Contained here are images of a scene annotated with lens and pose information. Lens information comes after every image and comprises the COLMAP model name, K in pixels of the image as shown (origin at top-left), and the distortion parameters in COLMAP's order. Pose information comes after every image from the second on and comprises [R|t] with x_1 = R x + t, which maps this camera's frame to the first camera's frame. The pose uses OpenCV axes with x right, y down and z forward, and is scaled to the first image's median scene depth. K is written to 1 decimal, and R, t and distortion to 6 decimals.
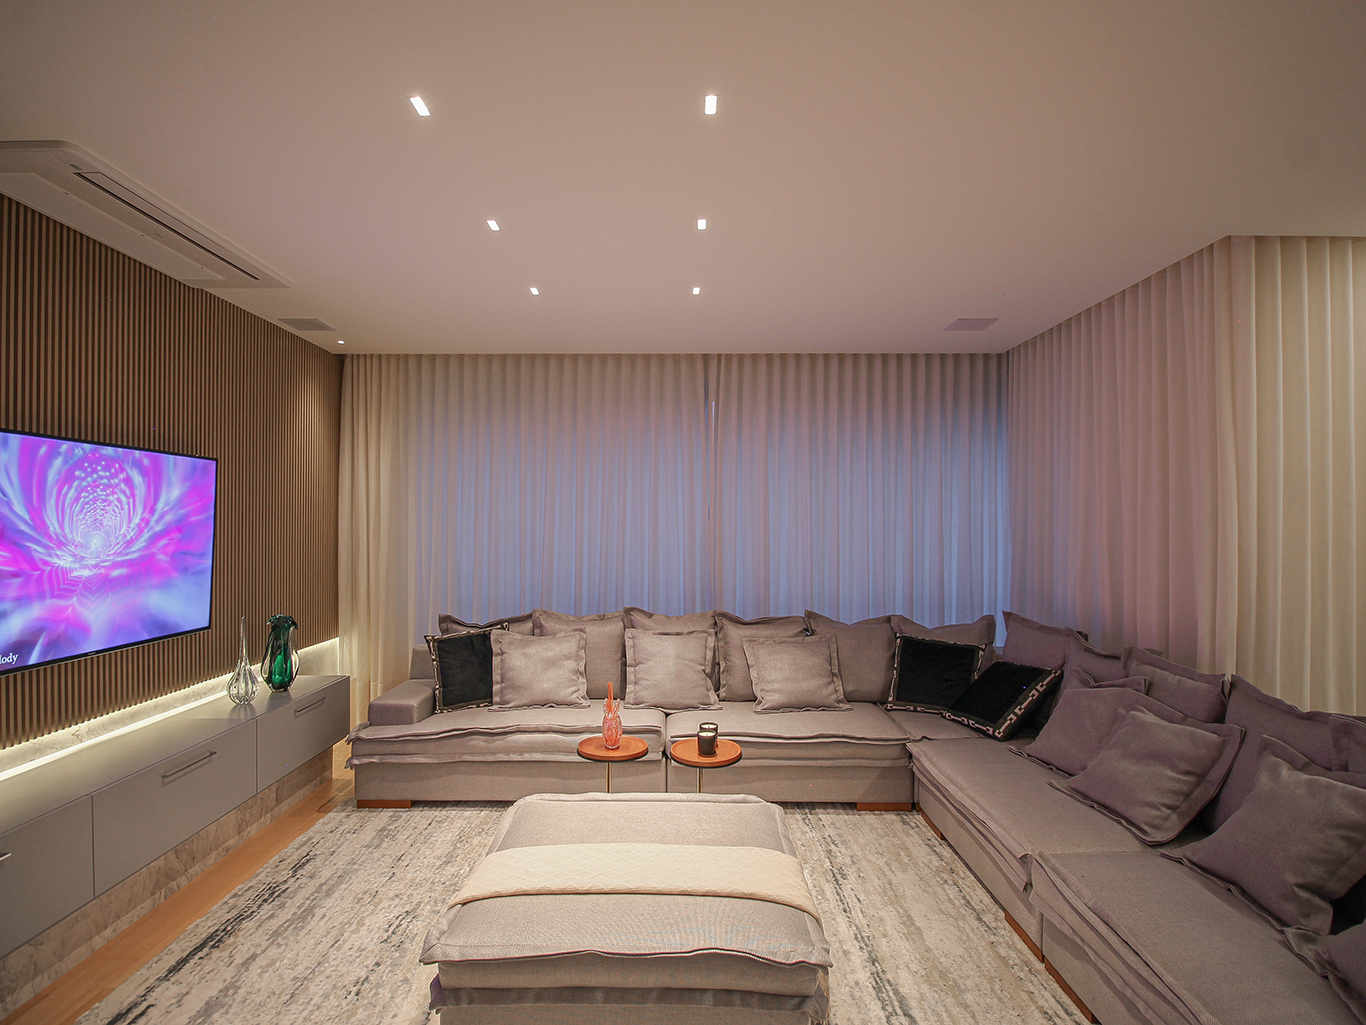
lens RADIAL K [[591.9, 0, 693.6], [0, 591.9, 524.7], [0, 0, 1]] dist [0.001235, 0.000118]
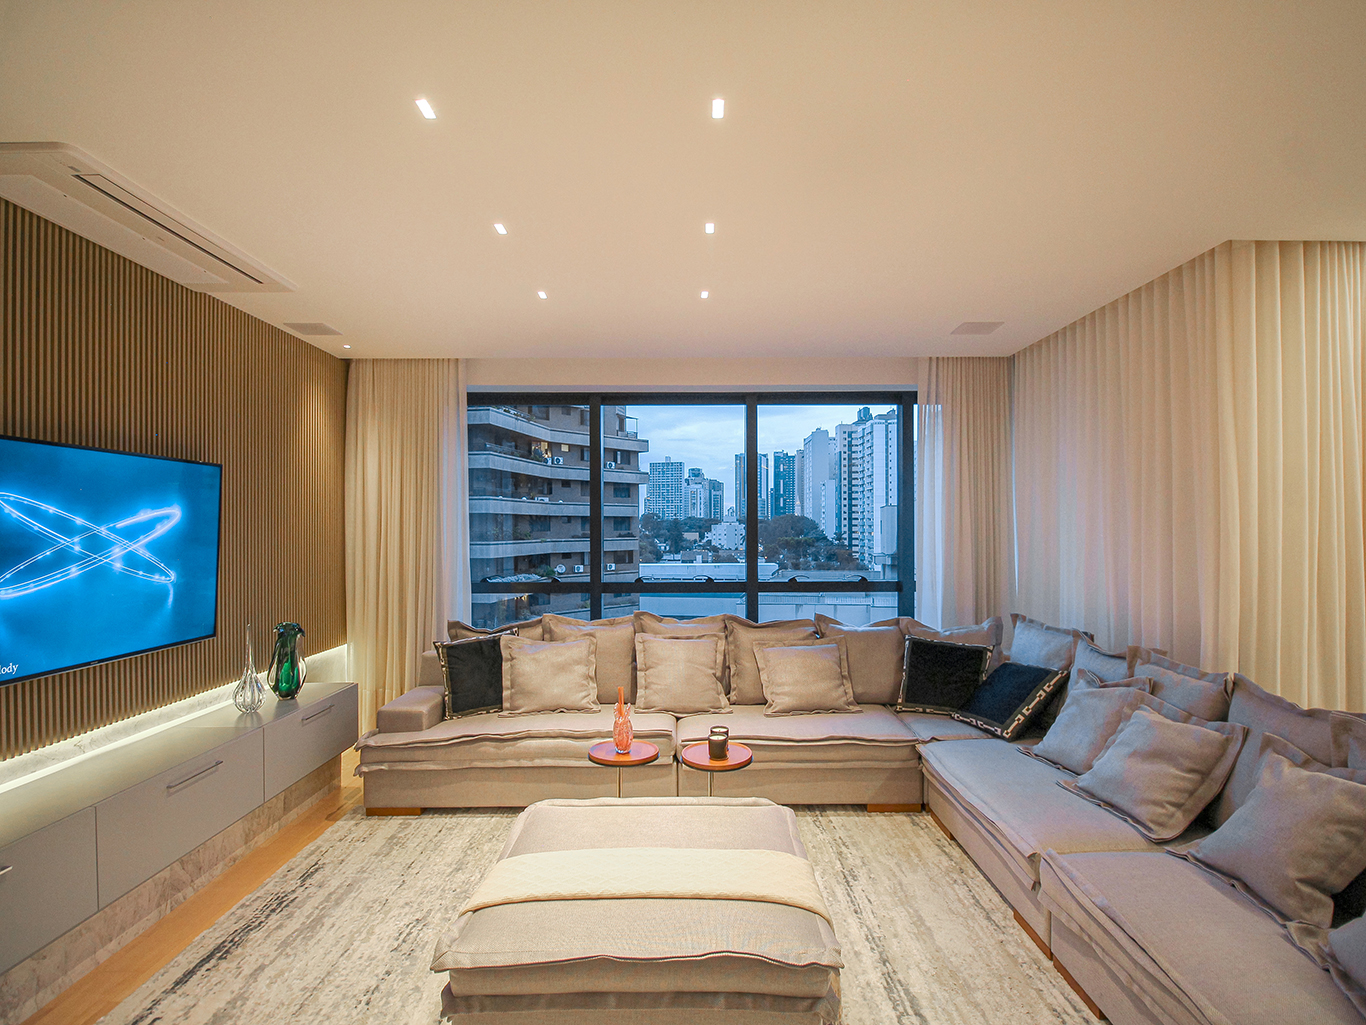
lens RADIAL K [[713.0, 0, 678.6], [0, 713.0, 525.5], [0, 0, 1]] dist [-0.006135, -0.001540]
pose [[0.999191, -0.005976, -0.039764, 0.006218], [0.005778, 0.999970, -0.005093, 0.000643], [0.039793, 0.004859, 0.999196, -0.203866]]
